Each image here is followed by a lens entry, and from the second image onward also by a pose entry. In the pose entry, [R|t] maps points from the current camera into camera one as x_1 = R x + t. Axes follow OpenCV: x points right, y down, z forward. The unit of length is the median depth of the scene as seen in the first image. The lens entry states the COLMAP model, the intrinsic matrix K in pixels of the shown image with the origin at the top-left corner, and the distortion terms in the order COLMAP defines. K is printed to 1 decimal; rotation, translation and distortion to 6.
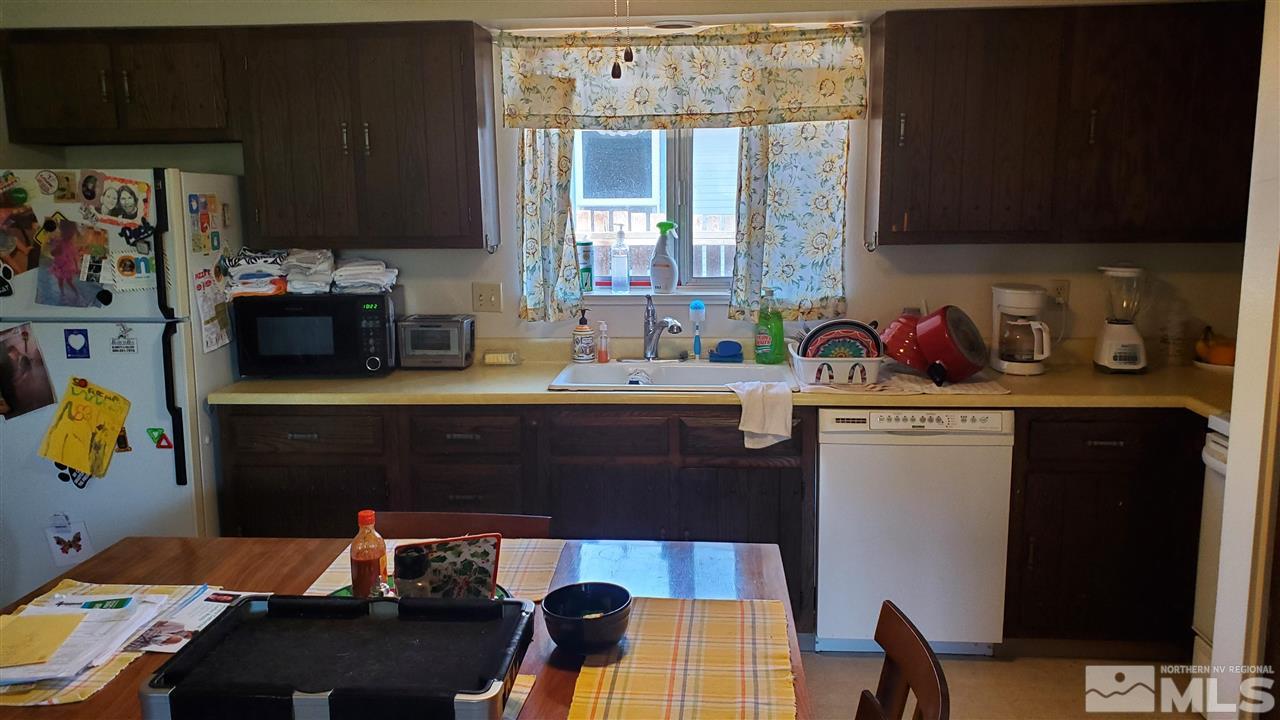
lens RADIAL K [[1005.9, 0, 640.0], [0, 1005.9, 360.0], [0, 0, 1]] dist [0.037858, -0.004621]
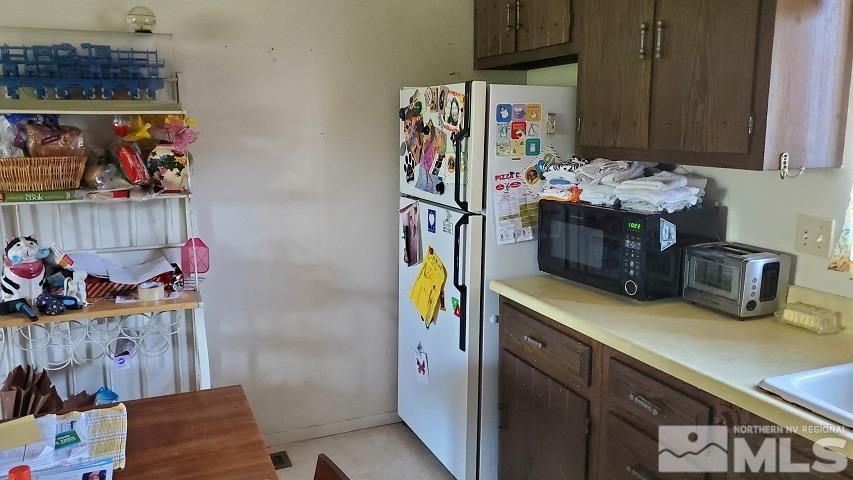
lens RADIAL K [[670.3, 0, 426.5], [0, 670.3, 240.0], [0, 0, 1]] dist [0.037858, -0.004621]
pose [[0.450172, 0.167858, -0.877023, 0.194542], [-0.149237, 0.982501, 0.111443, -0.084596], [0.880383, 0.080715, 0.467345, 0.578813]]
